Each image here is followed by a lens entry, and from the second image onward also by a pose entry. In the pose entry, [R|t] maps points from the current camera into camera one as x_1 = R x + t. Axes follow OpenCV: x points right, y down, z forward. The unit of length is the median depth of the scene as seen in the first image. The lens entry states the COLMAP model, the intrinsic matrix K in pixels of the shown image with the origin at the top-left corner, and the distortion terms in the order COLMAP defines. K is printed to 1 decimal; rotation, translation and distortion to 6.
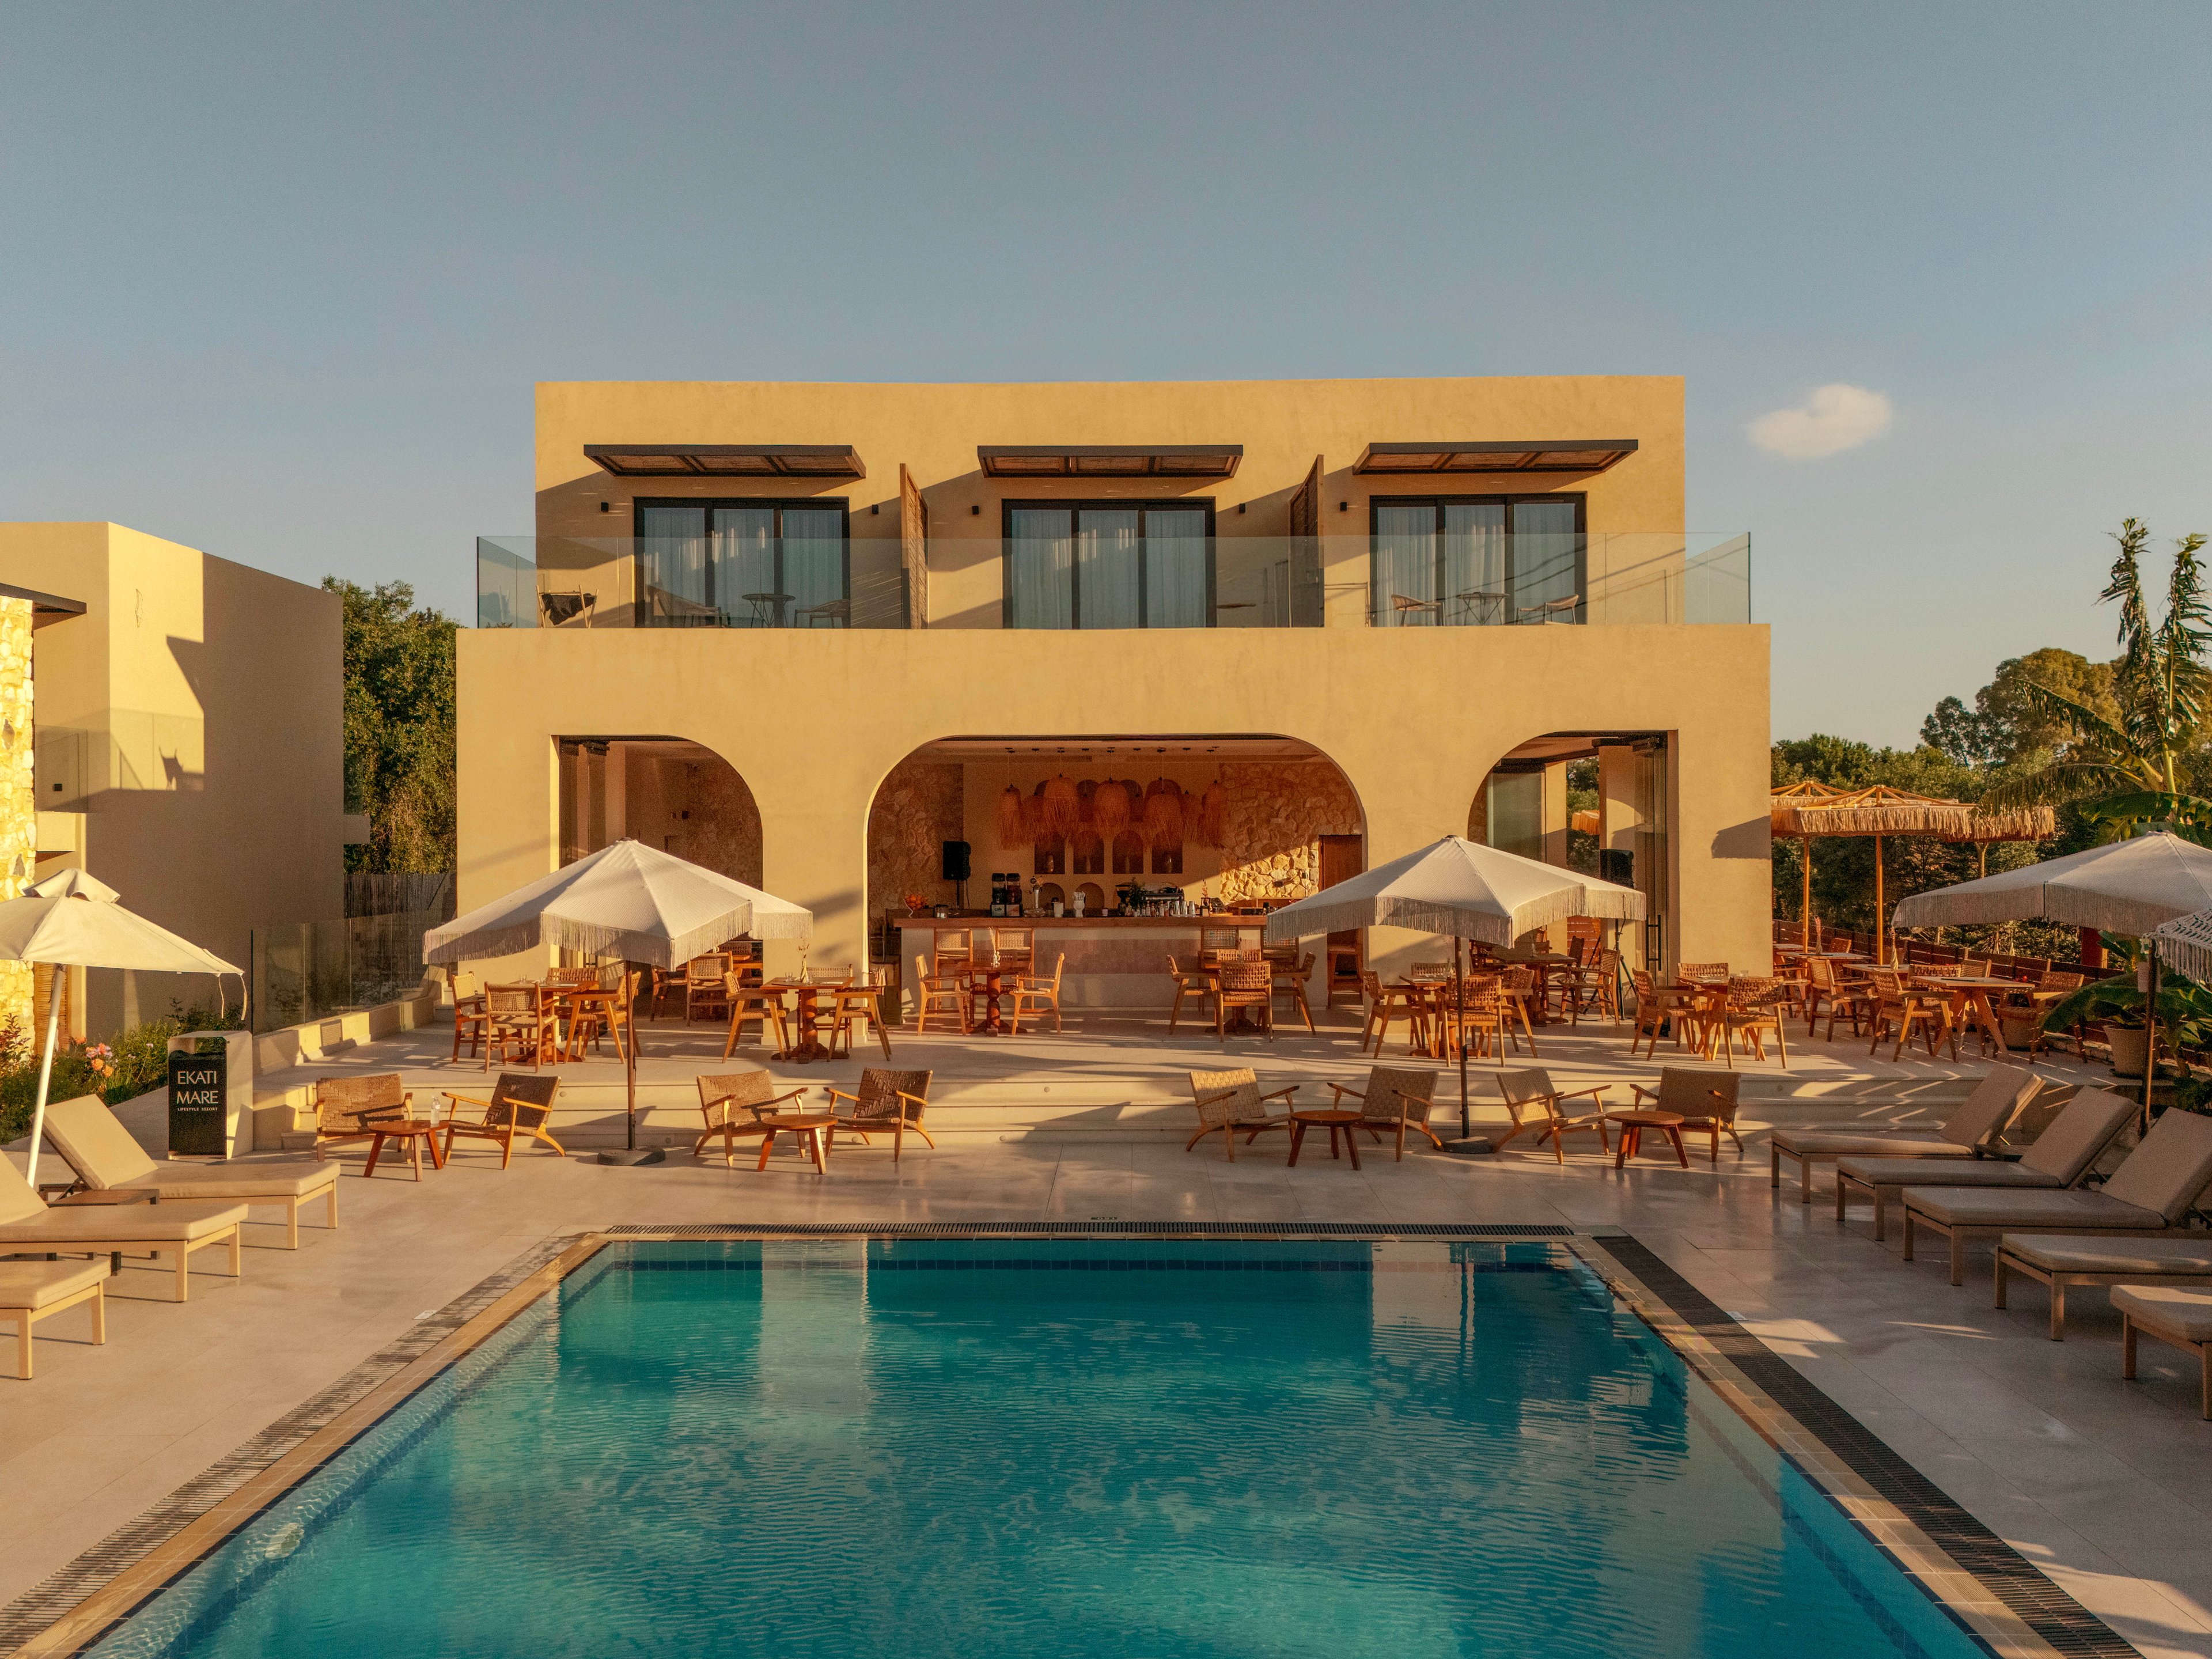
lens RADIAL K [[3304.1, 0, 1106.0], [0, 3304.1, 829.5], [0, 0, 1]] dist [-0.107932, -0.034861]
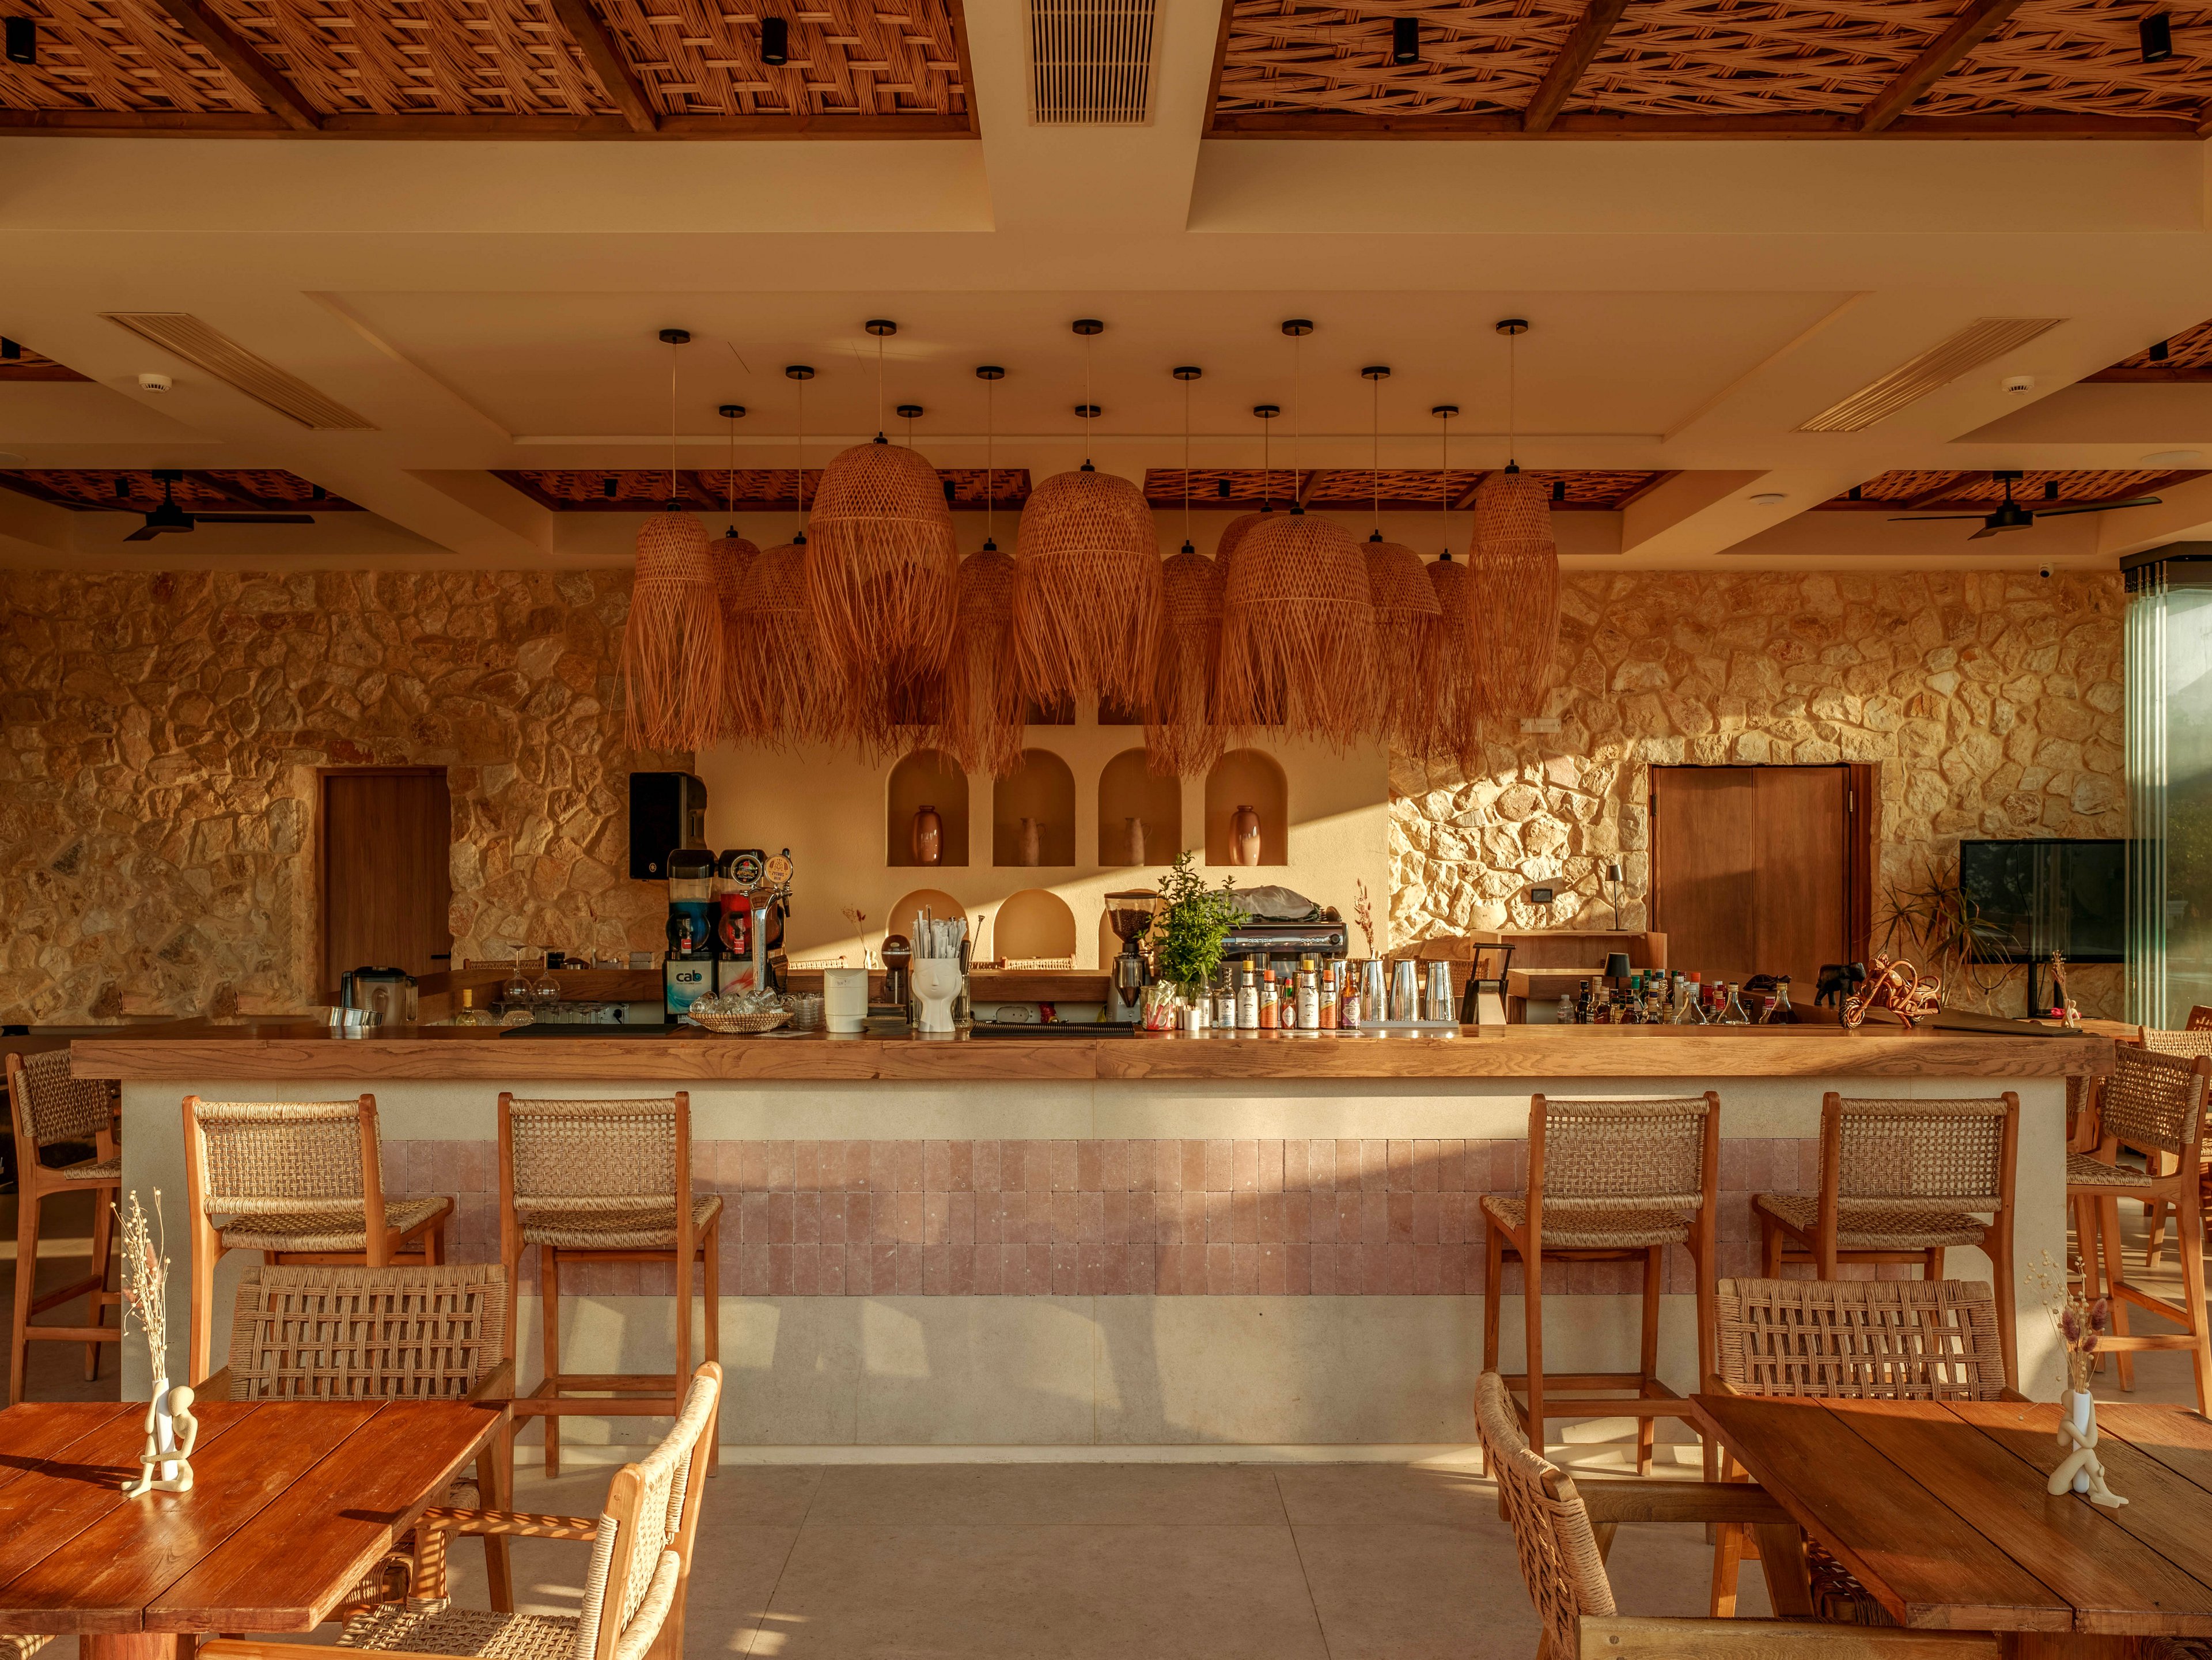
lens RADIAL K [[3304.6, 0, 1106.0], [0, 3304.6, 830.0], [0, 0, 1]] dist [-0.107932, -0.034861]
pose [[0.999988, 0.004061, 0.002746, 0.002055], [-0.004048, 0.999980, -0.004766, 0.011155], [-0.002765, 0.004755, 0.999985, 0.627691]]
